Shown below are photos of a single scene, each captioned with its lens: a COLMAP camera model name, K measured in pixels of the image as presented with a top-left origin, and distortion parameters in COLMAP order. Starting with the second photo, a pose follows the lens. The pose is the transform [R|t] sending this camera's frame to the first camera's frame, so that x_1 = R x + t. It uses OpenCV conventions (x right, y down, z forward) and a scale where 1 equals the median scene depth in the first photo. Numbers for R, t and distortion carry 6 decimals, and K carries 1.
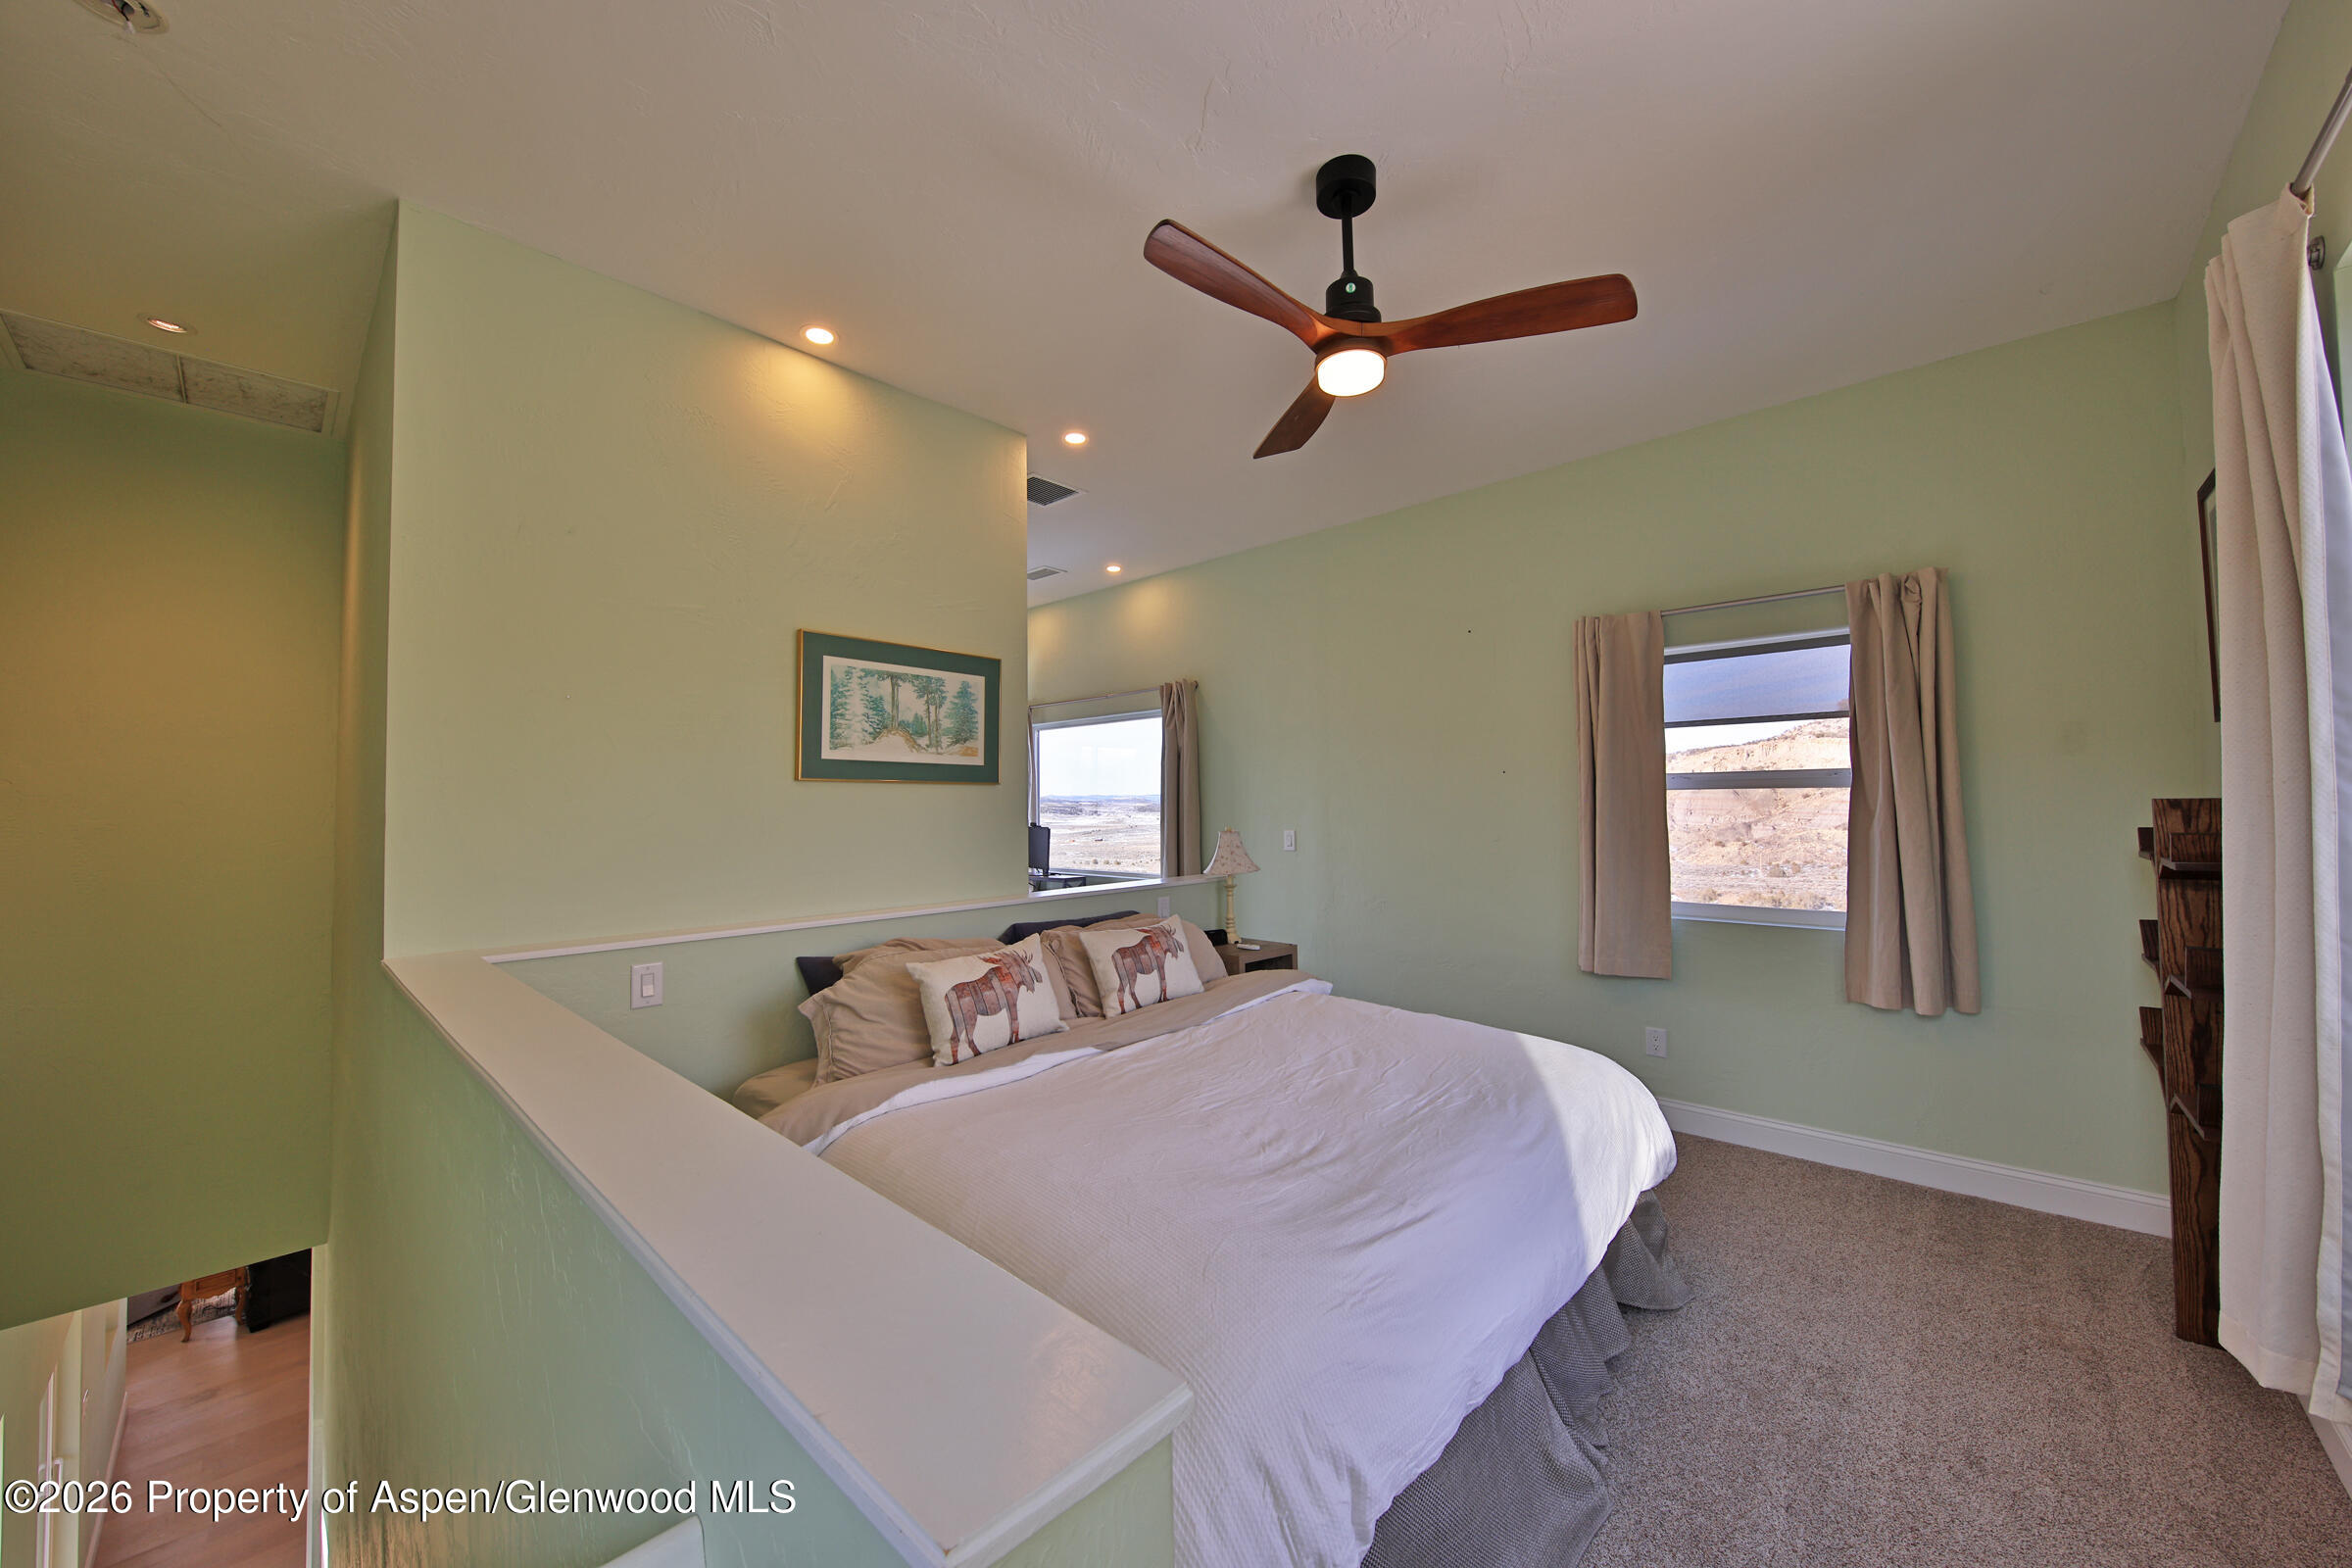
lens RADIAL K [[873.6, 0, 1182.2], [0, 873.6, 780.8], [0, 0, 1]] dist [0.001382, 0.000022]
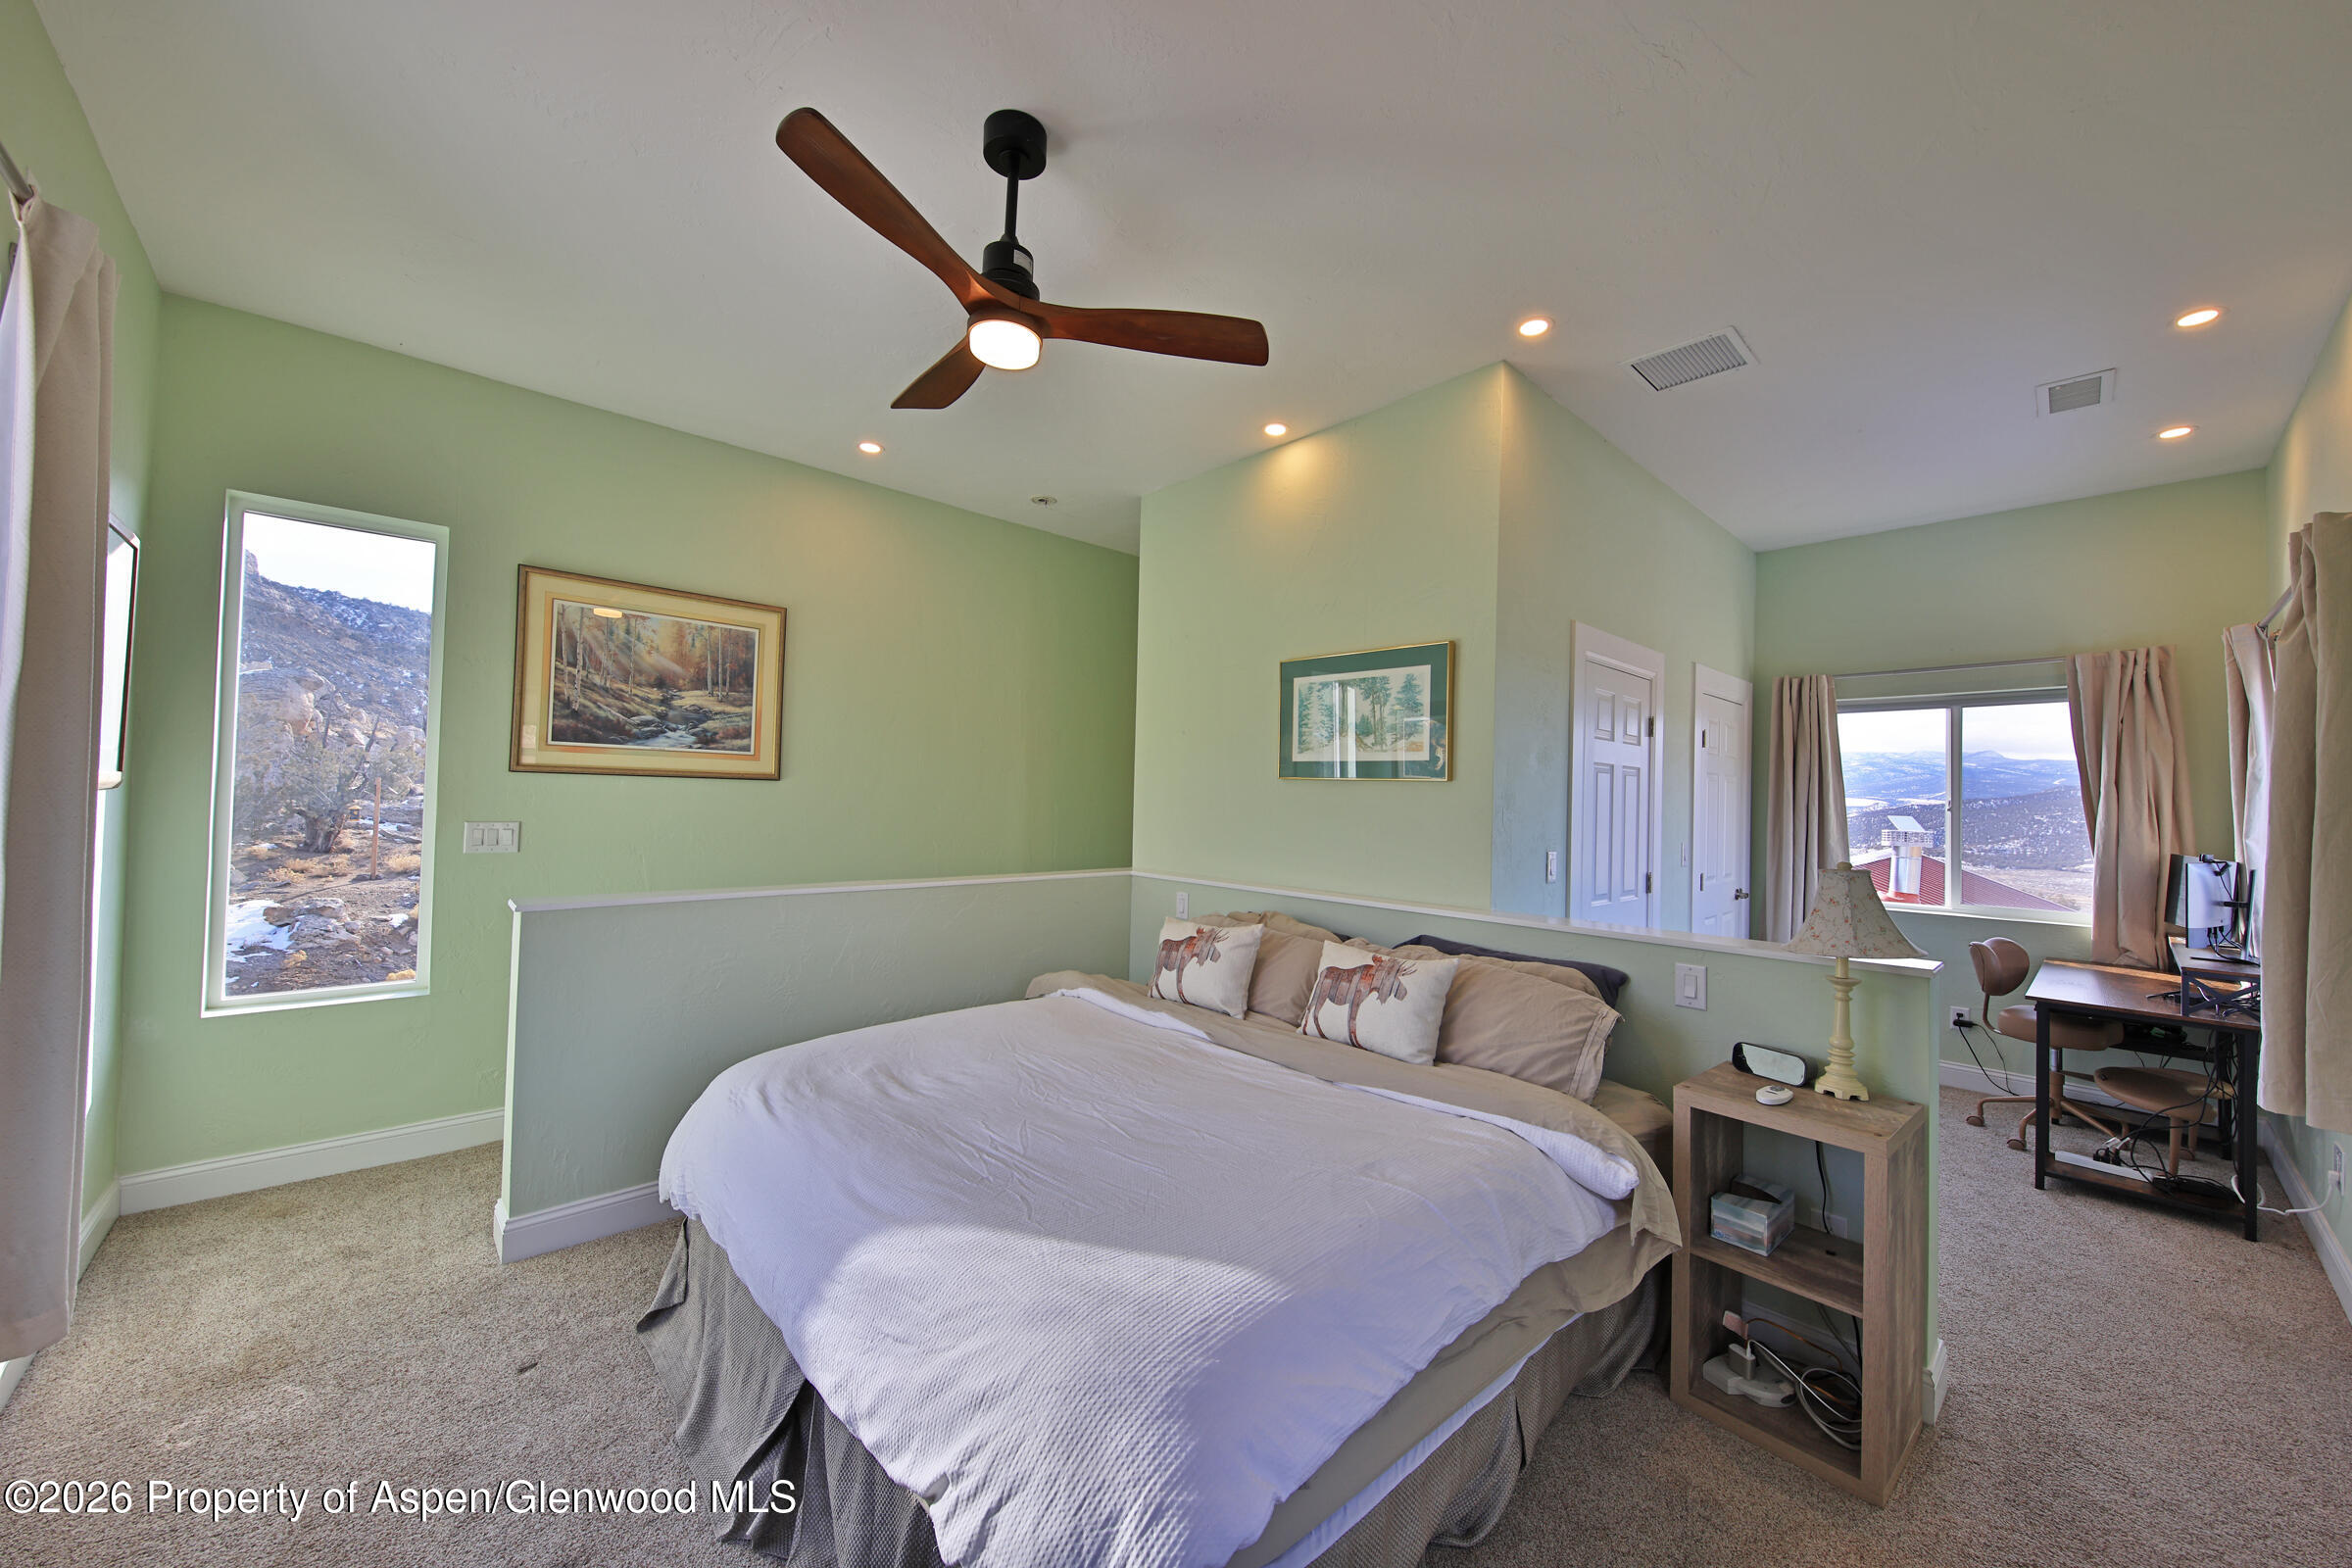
lens RADIAL K [[873.6, 0, 1183.7], [0, 873.6, 772.5], [0, 0, 1]] dist [0.001382, 0.000022]
pose [[-0.089514, -0.006881, -0.995962, 0.830482], [0.014790, 0.999857, -0.008237, -0.000501], [0.995876, -0.015468, -0.089400, 0.935459]]
